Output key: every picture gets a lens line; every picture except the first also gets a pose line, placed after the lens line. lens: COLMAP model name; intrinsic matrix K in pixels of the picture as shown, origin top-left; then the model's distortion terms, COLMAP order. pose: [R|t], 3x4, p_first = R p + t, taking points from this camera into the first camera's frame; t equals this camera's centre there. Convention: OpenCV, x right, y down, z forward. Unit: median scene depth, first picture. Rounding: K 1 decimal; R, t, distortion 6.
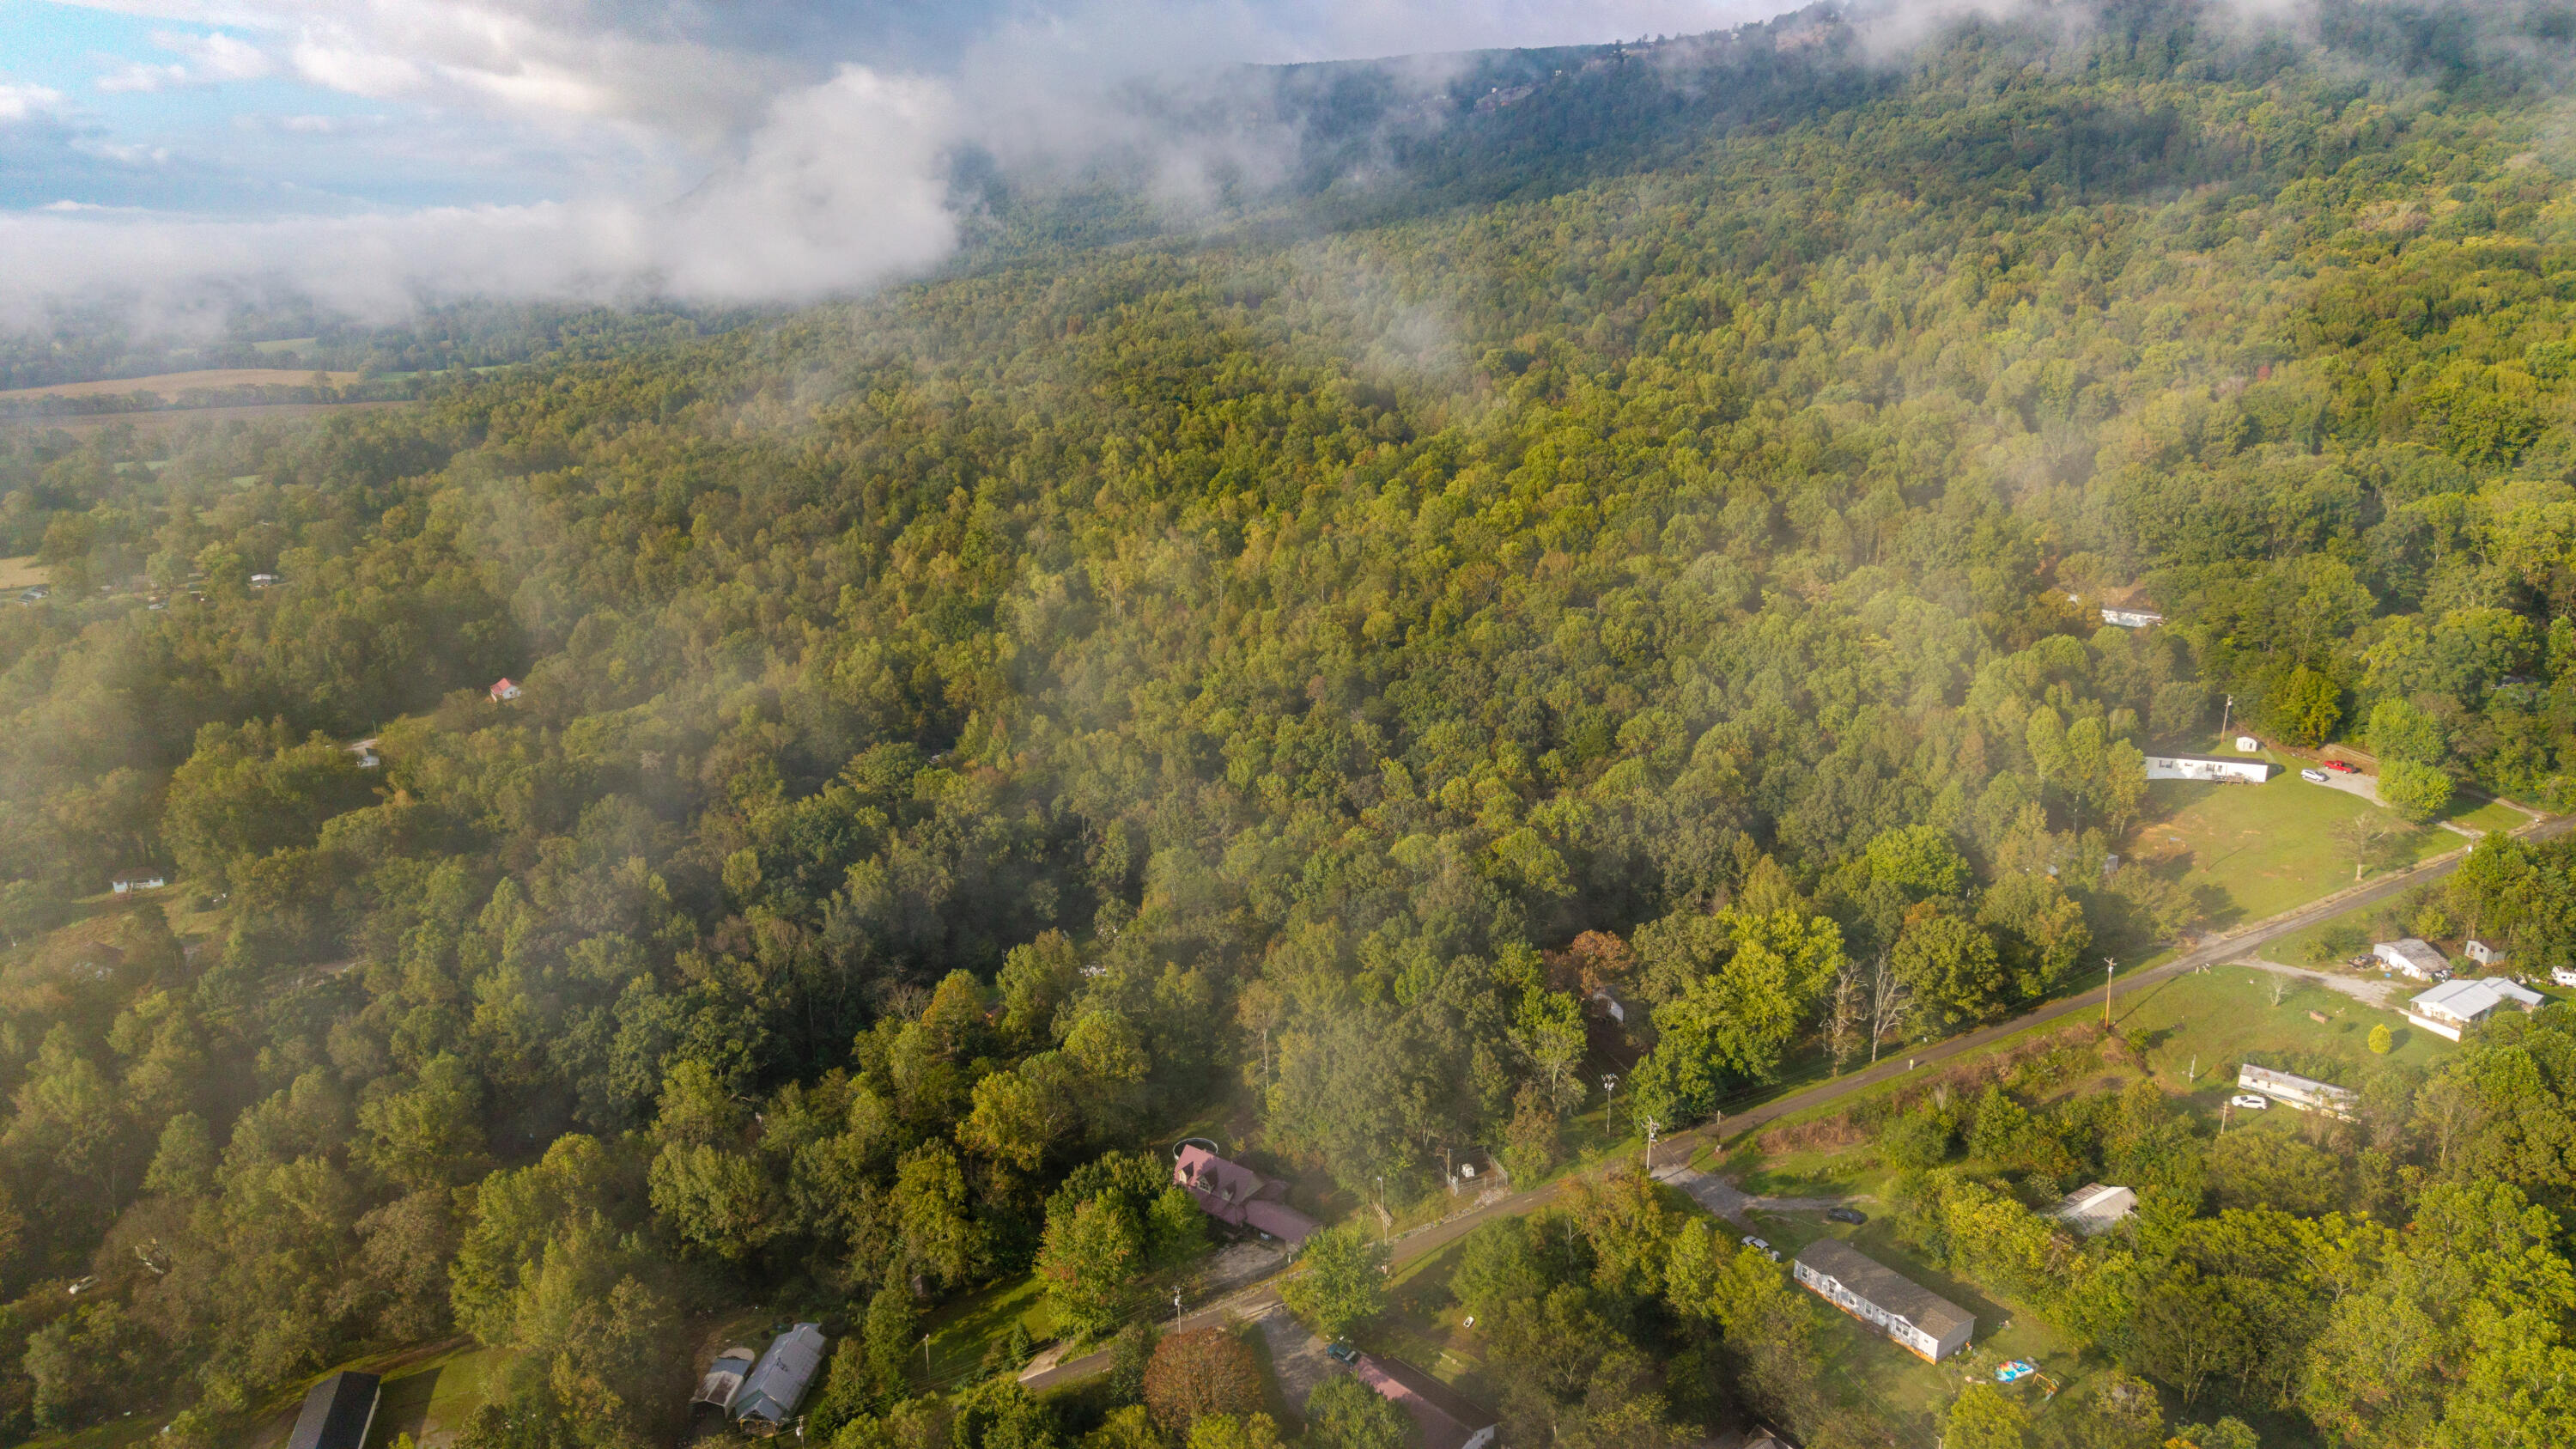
lens RADIAL K [[1694.9, 0, 1288.0], [0, 1694.9, 724.5], [0, 0, 1]] dist [0.046311, -0.046665]
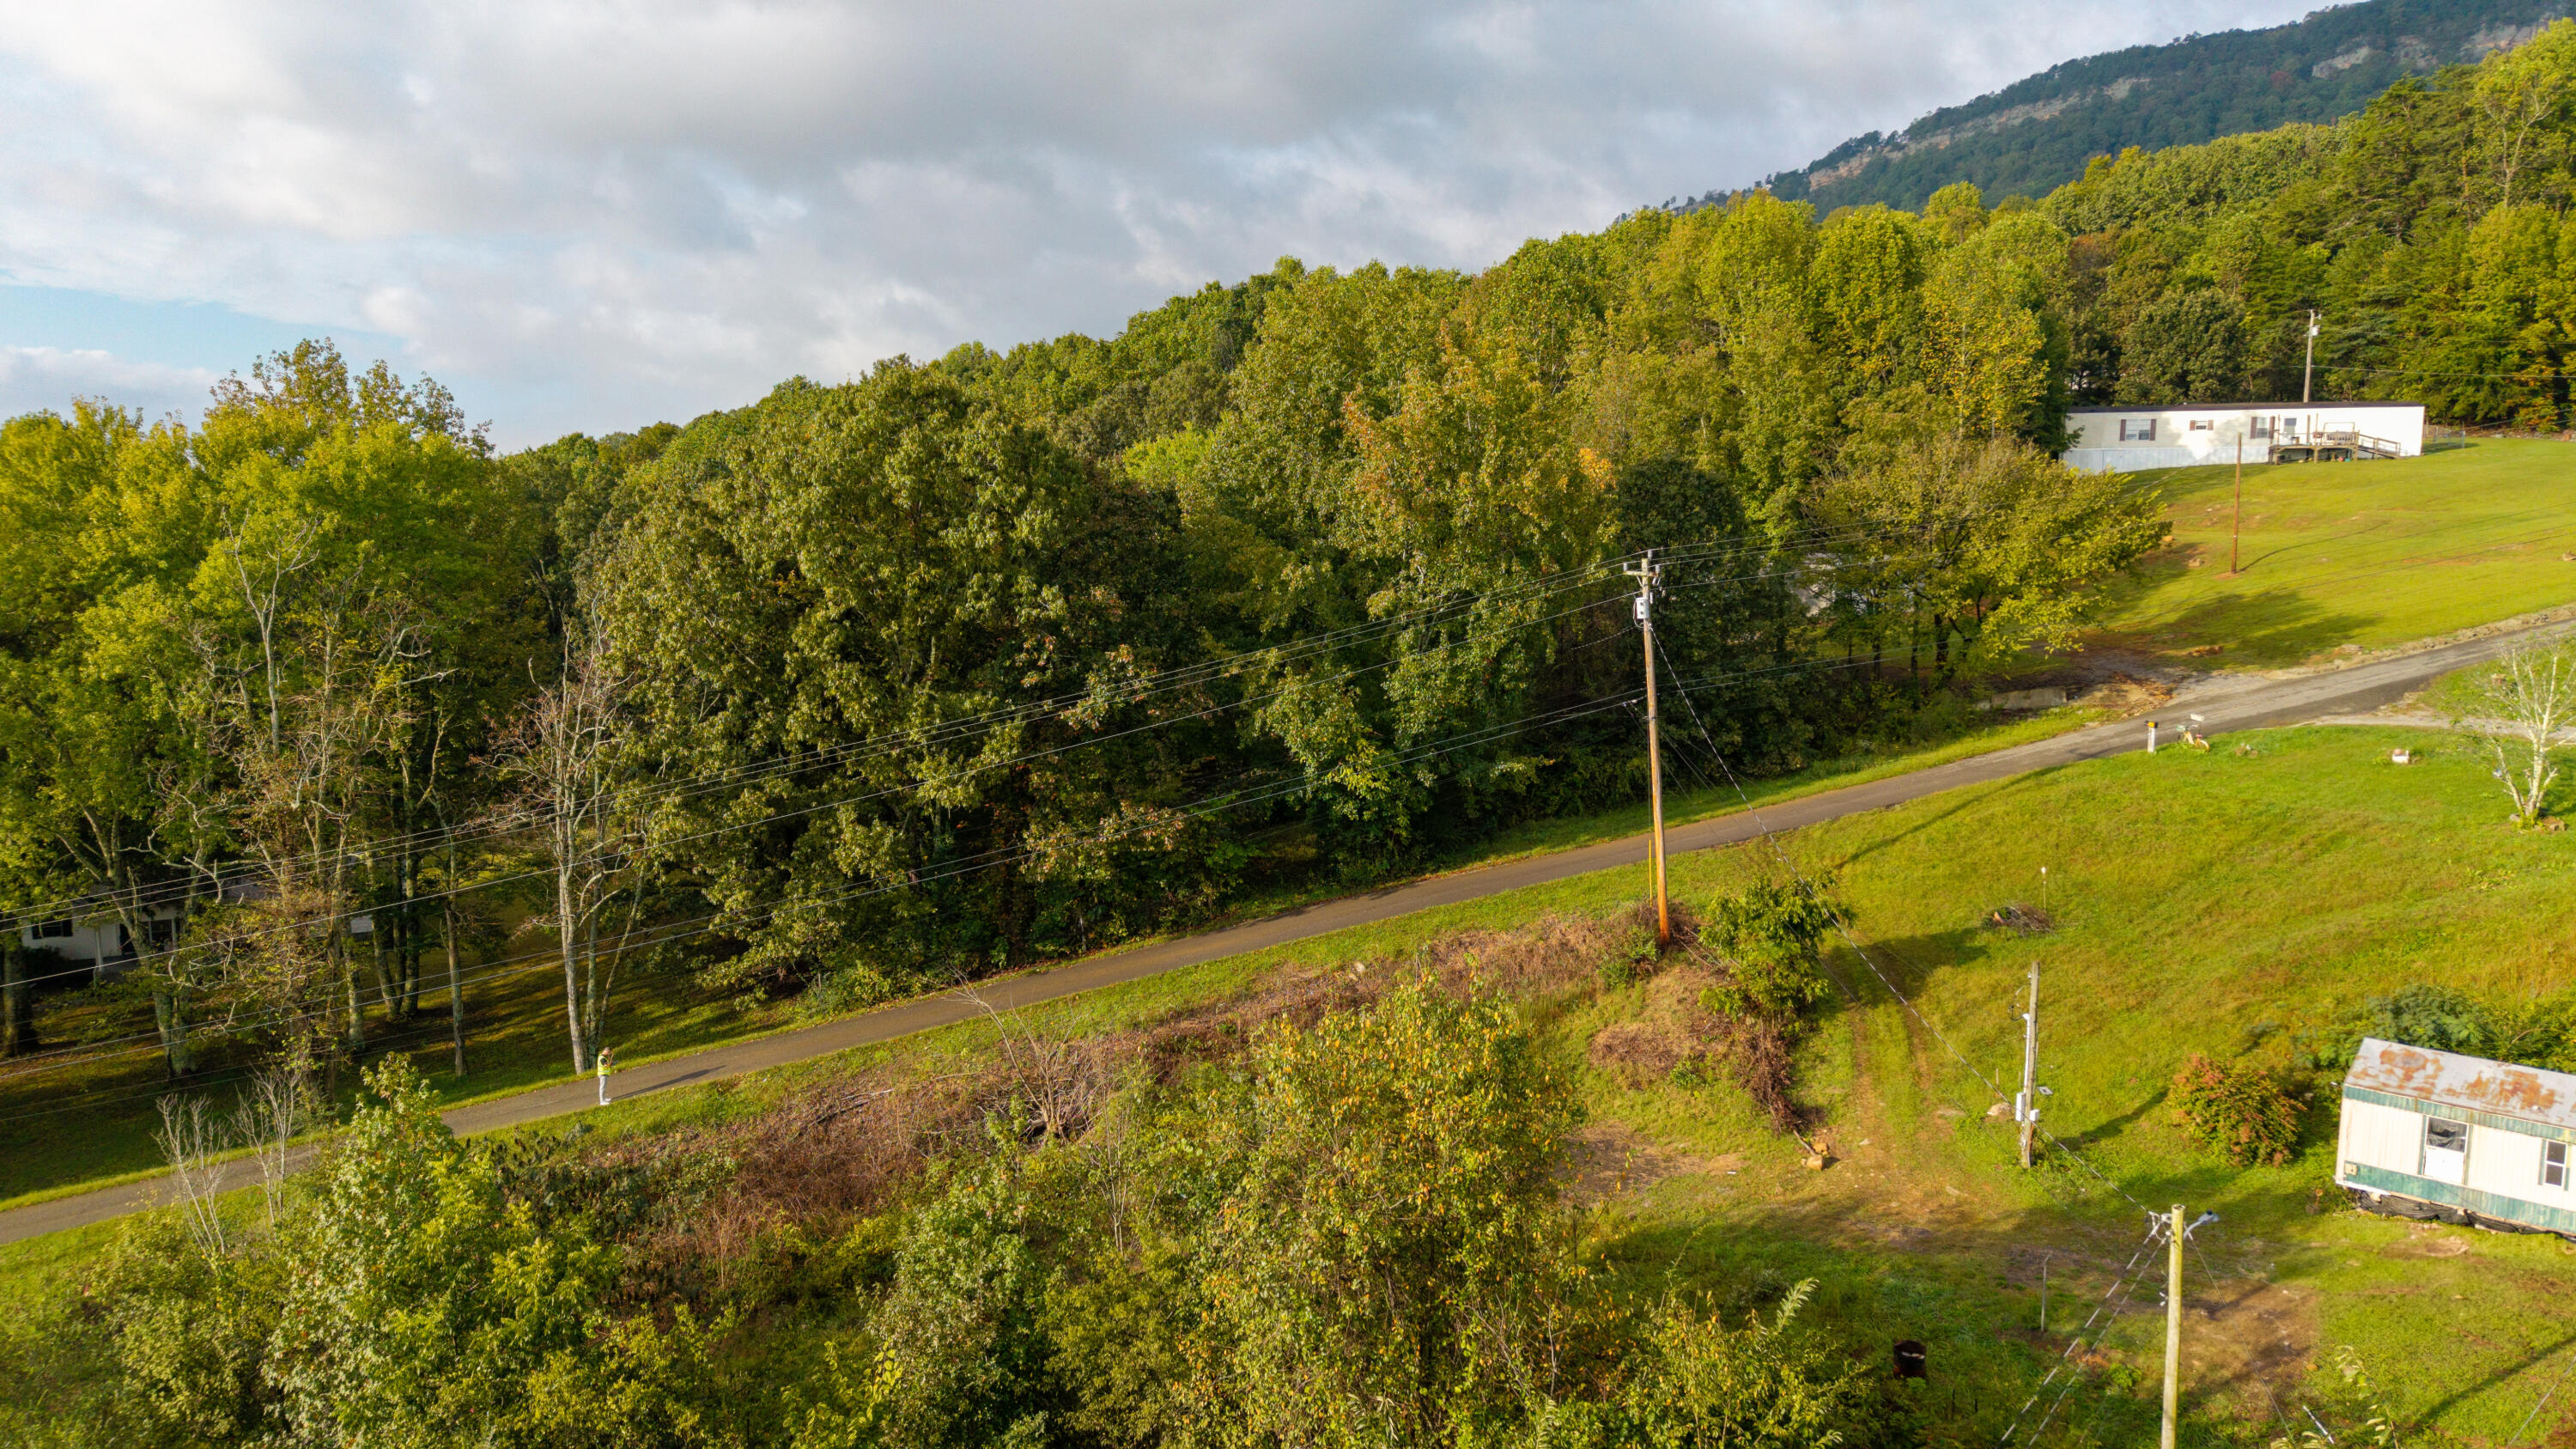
lens RADIAL K [[1705.4, 0, 1288.0], [0, 1705.4, 724.5], [0, 0, 1]] dist [0.038344, -0.040336]
pose [[0.997441, 0.015785, -0.069732, 0.445267], [-0.026876, 0.986571, -0.161105, 0.186185], [0.066253, 0.162566, 0.984471, 0.789692]]
